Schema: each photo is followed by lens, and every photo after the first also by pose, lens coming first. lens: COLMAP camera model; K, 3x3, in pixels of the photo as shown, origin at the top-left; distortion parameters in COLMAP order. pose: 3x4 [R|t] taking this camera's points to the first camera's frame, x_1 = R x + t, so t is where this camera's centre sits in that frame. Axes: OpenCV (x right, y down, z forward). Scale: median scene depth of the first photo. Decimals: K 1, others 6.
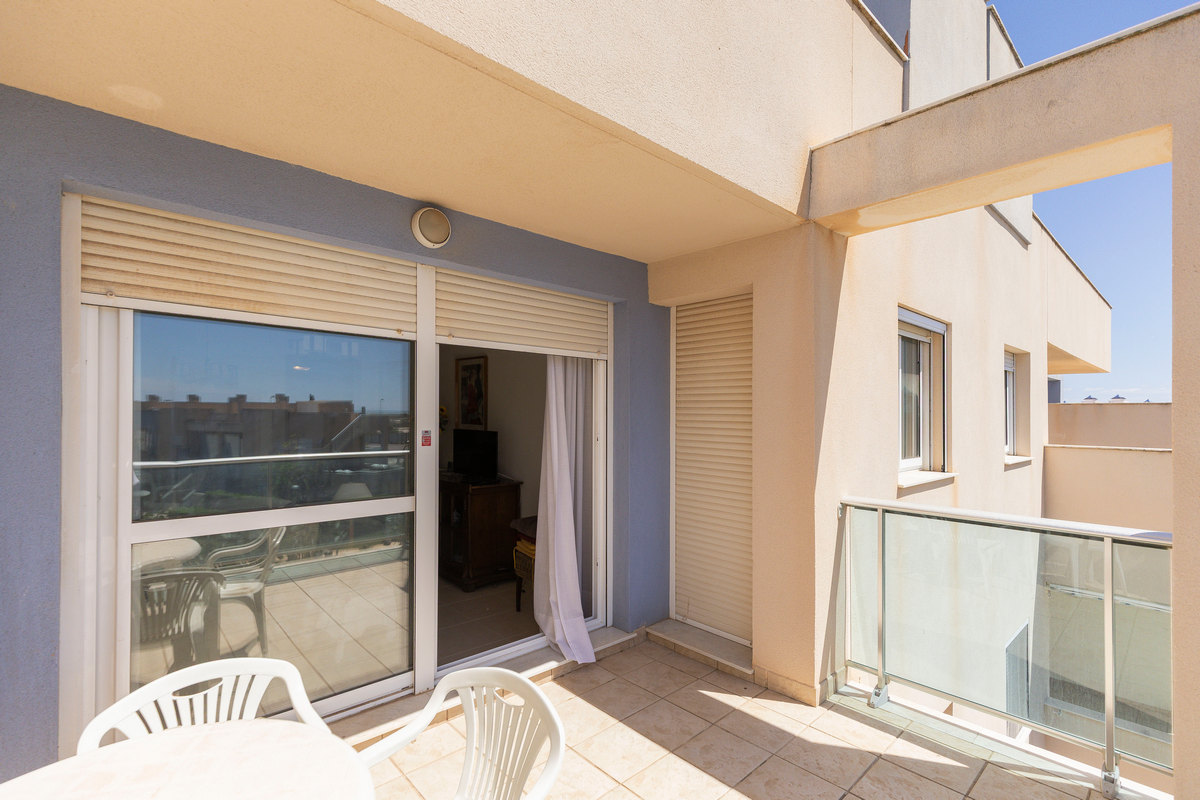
lens RADIAL K [[546.8, 0, 584.2], [0, 546.8, 408.2], [0, 0, 1]] dist [0.008027, -0.000776]
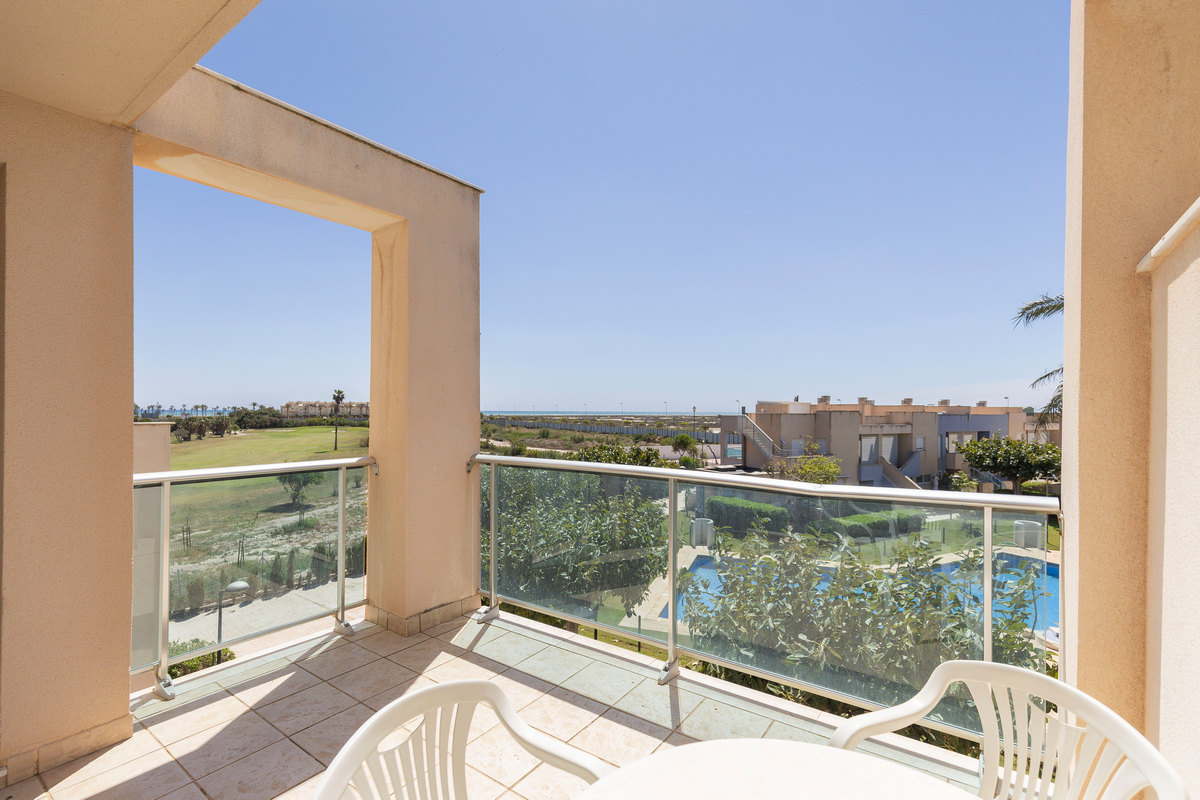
lens RADIAL K [[546.8, 0, 584.2], [0, 546.8, 408.2], [0, 0, 1]] dist [0.008027, -0.000776]
pose [[-0.195192, -0.003113, 0.980760, -0.475174], [-0.012672, 0.999919, 0.000651, 0.049723], [-0.980683, -0.012301, -0.195216, 0.484443]]
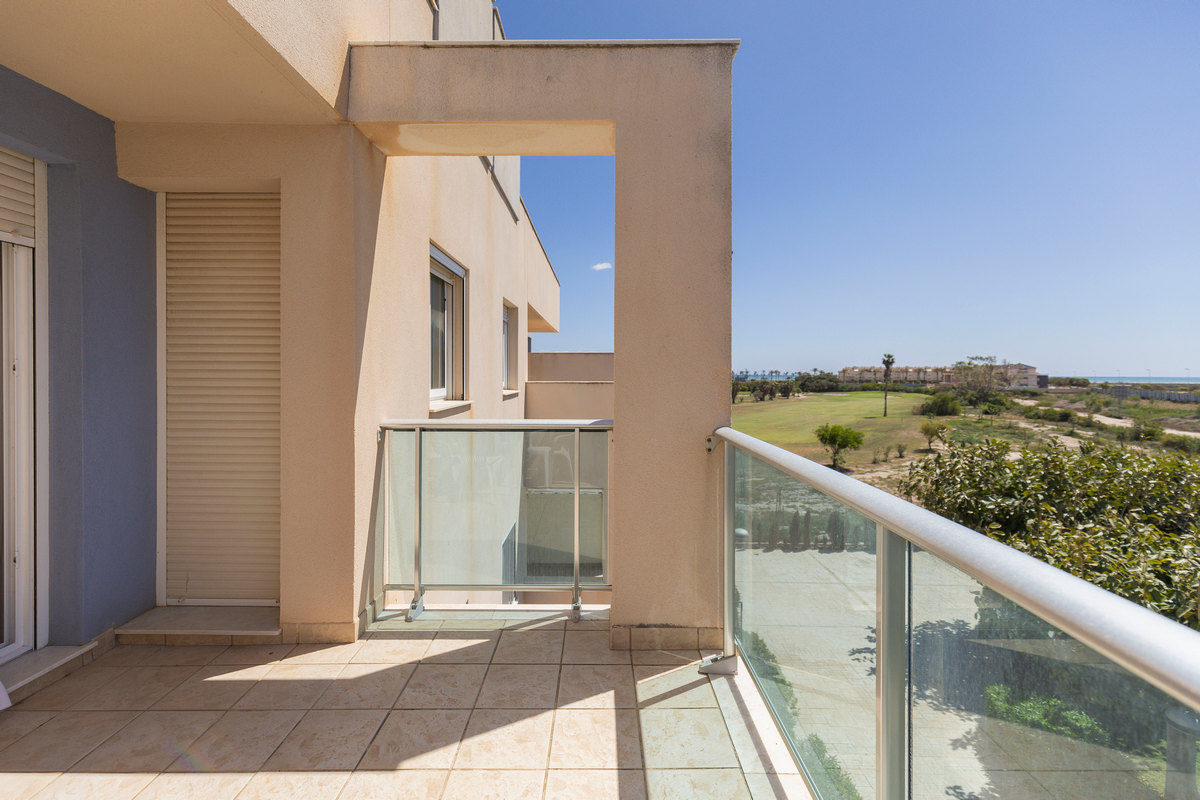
lens RADIAL K [[542.4, 0, 593.0], [0, 542.4, 375.7], [0, 0, 1]] dist [0.003645, 0.000747]
pose [[0.669345, -0.006320, 0.742925, 0.004380], [-0.006828, 0.999869, 0.014658, 0.065794], [-0.742920, -0.014884, 0.669215, 0.072223]]
